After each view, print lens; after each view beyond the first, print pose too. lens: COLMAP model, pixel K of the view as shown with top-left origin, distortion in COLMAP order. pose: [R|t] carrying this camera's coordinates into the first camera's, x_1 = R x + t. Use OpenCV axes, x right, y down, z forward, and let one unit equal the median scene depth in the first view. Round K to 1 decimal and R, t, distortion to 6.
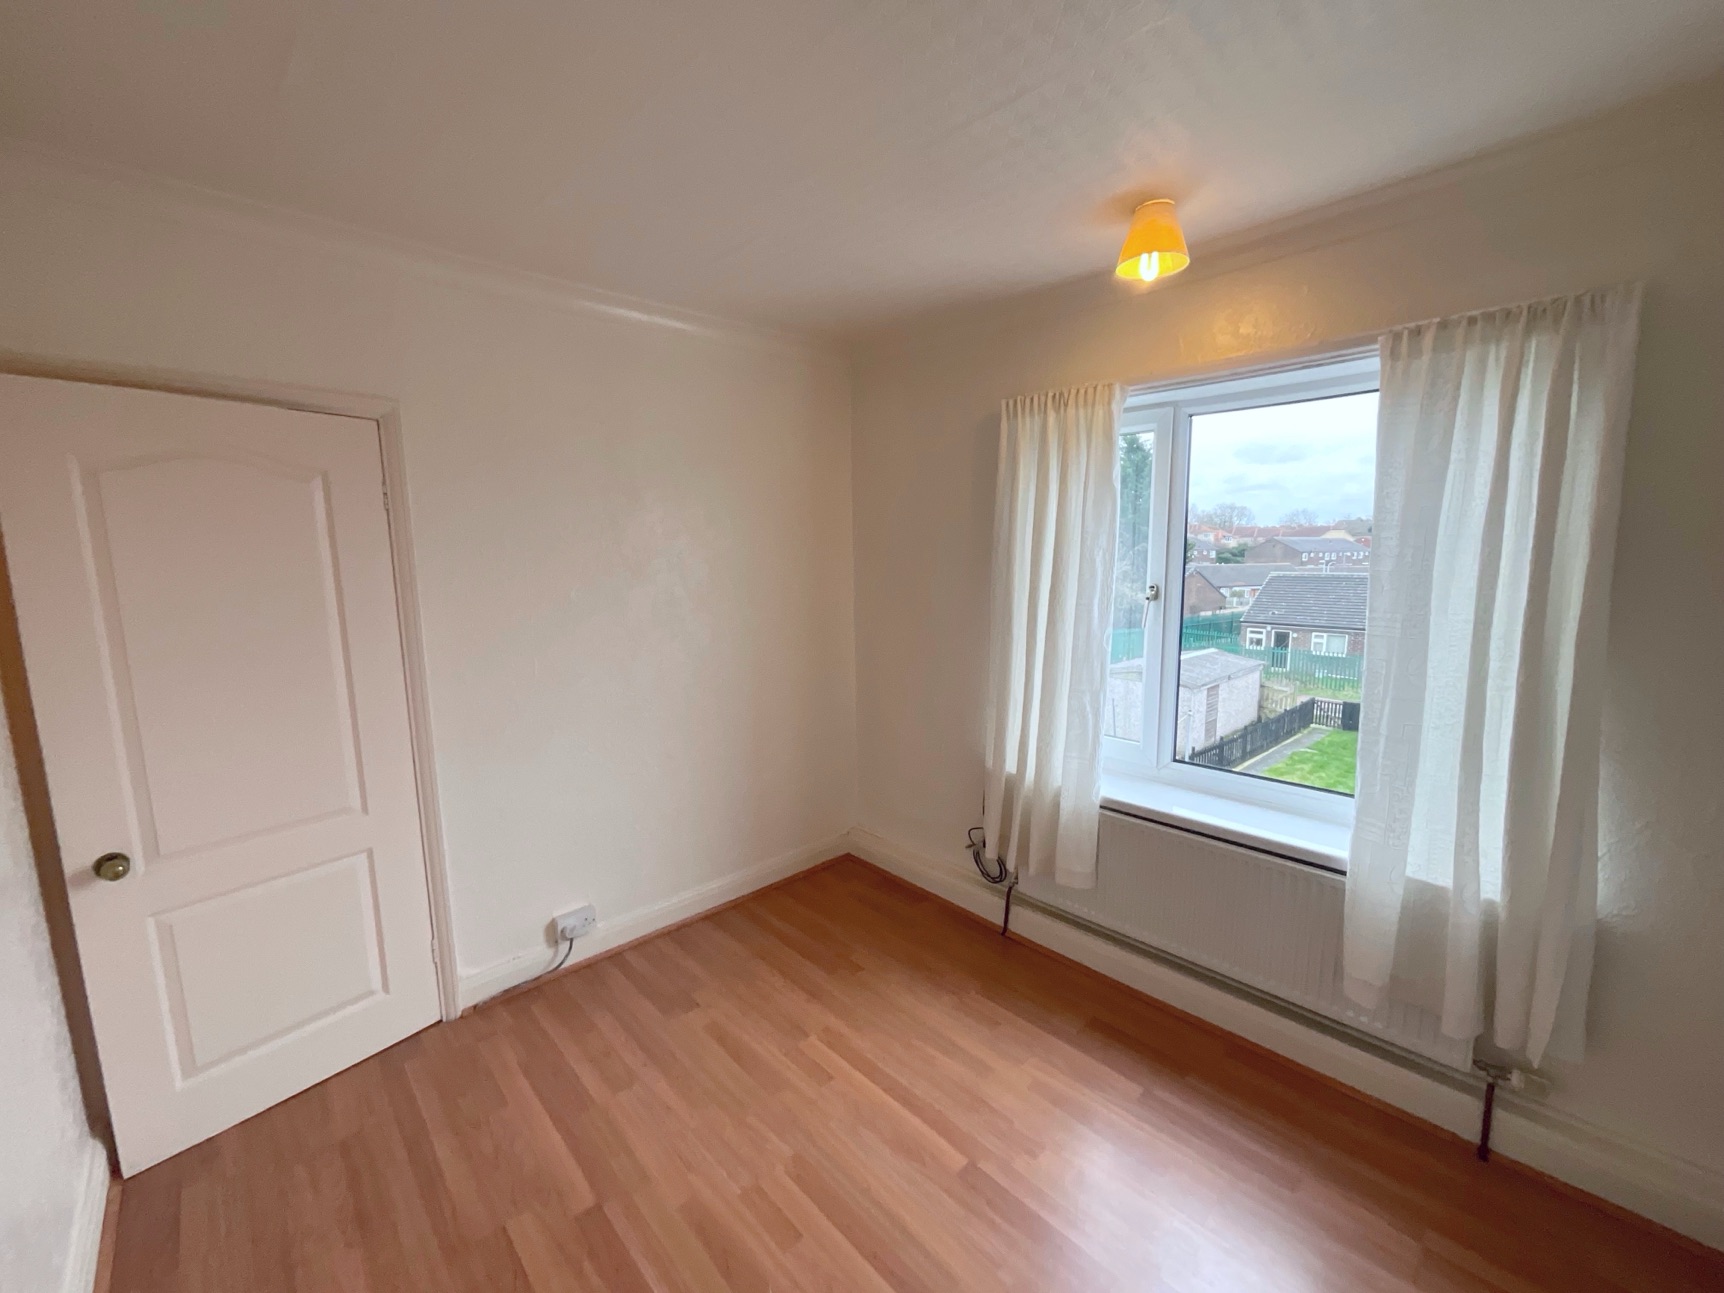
lens RADIAL K [[690.9, 0, 865.8], [0, 690.9, 648.0], [0, 0, 1]] dist [-0.013465, 0.000320]
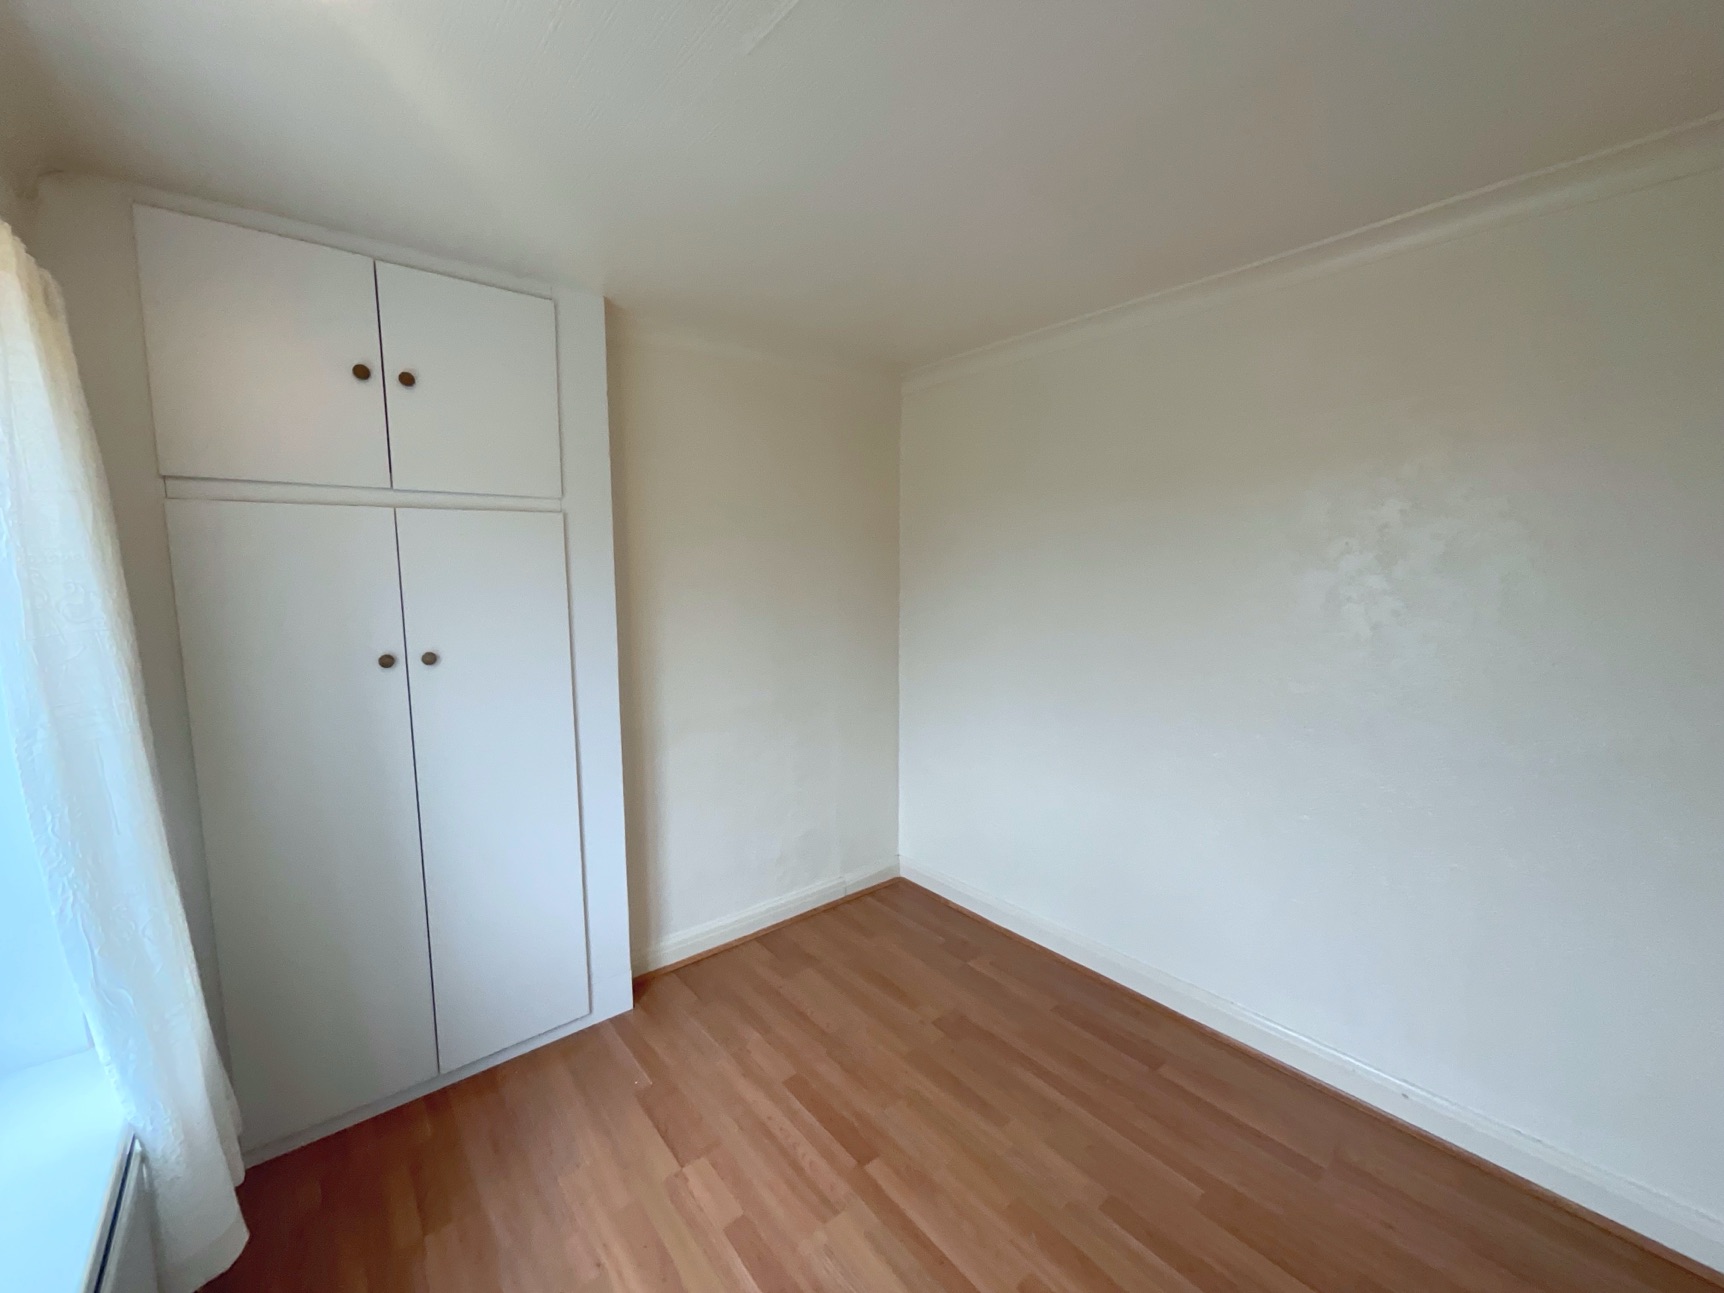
lens RADIAL K [[695.8, 0, 862.0], [0, 695.8, 646.5], [0, 0, 1]] dist [-0.001964, 0.000259]
pose [[-0.997176, 0.010718, 0.074337, 0.027417], [0.029248, 0.967049, 0.252904, -0.179854], [-0.069177, 0.254363, -0.964631, 1.188601]]
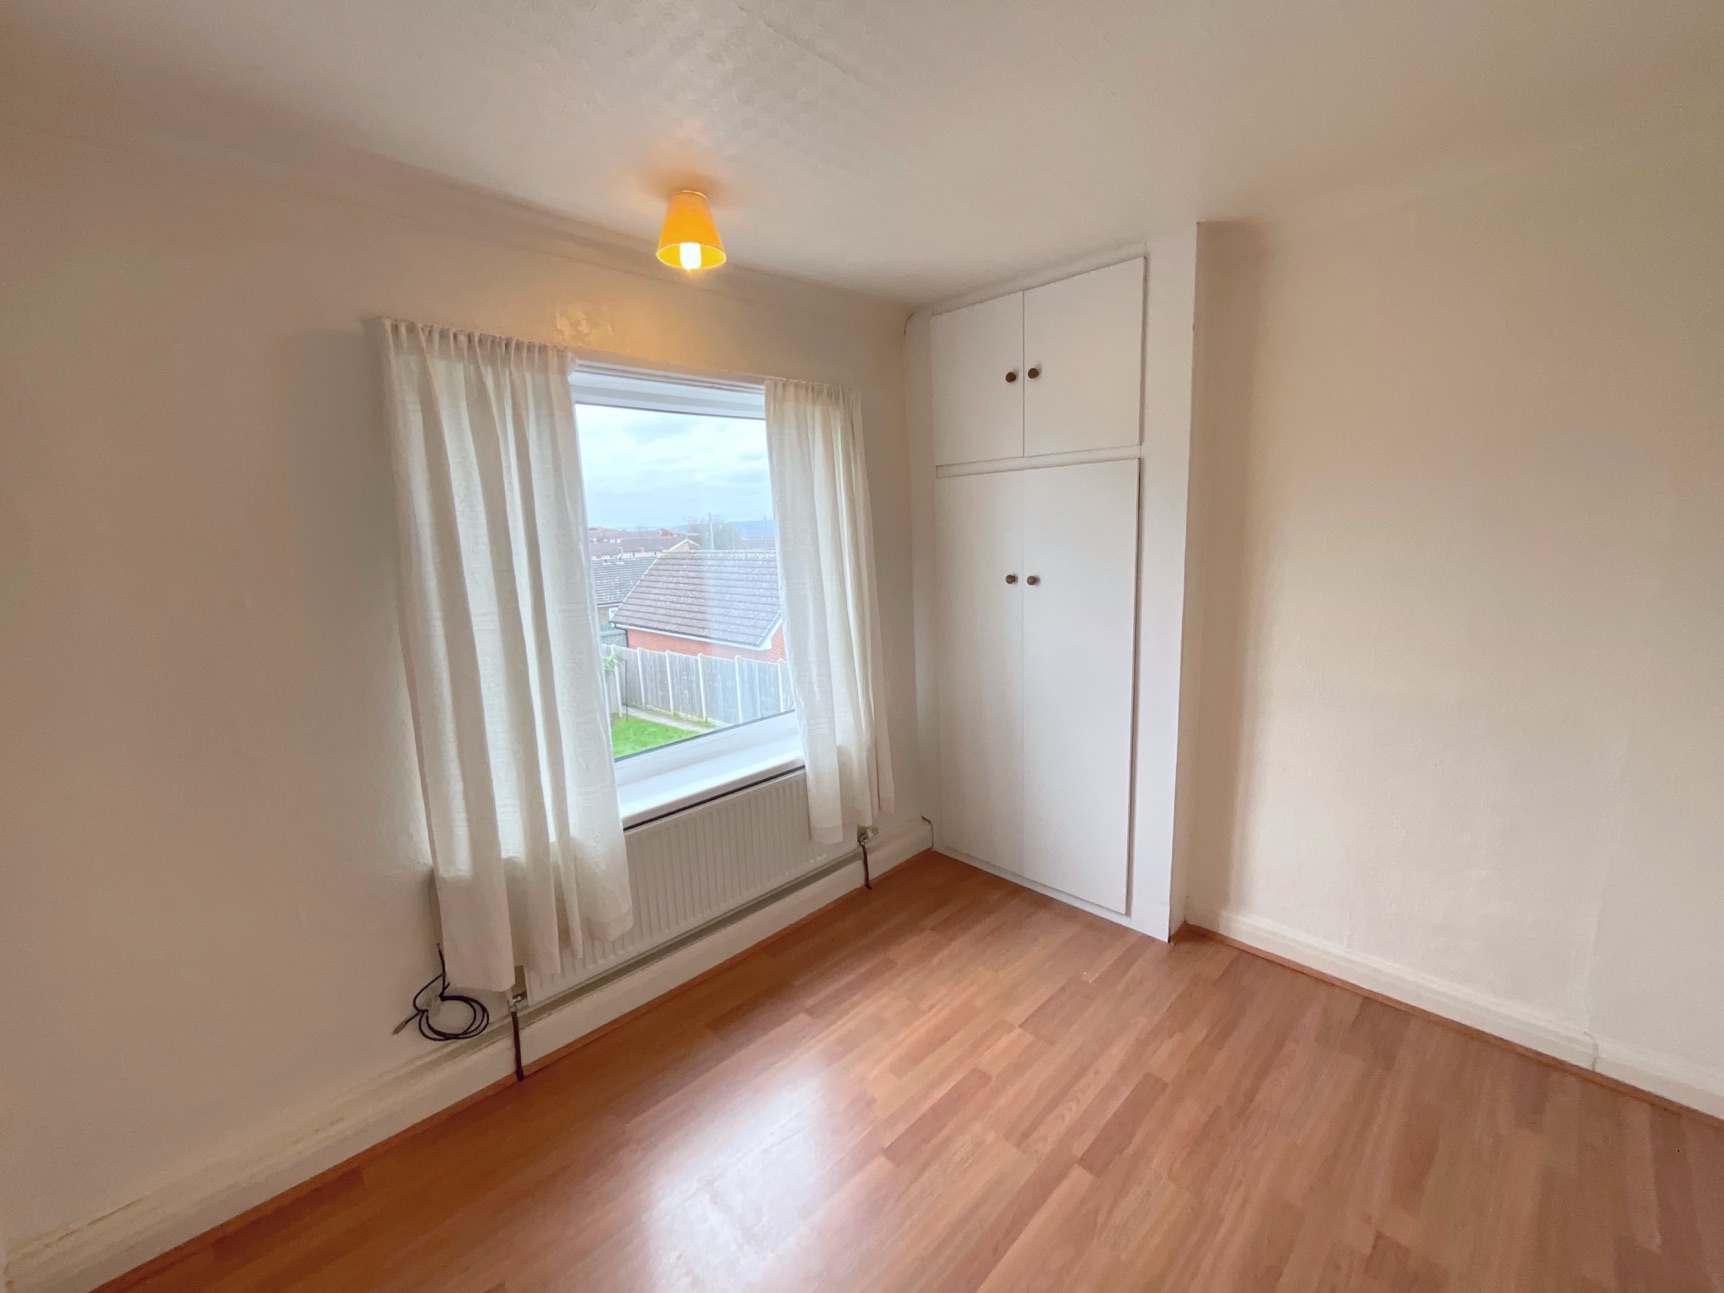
lens RADIAL K [[695.8, 0, 862.0], [0, 695.8, 646.5], [0, 0, 1]] dist [-0.001964, 0.000259]
pose [[-0.015221, -0.162254, 0.986632, -0.555488], [0.180166, 0.970150, 0.162323, -0.098900], [-0.983519, 0.180228, 0.014466, 0.682032]]
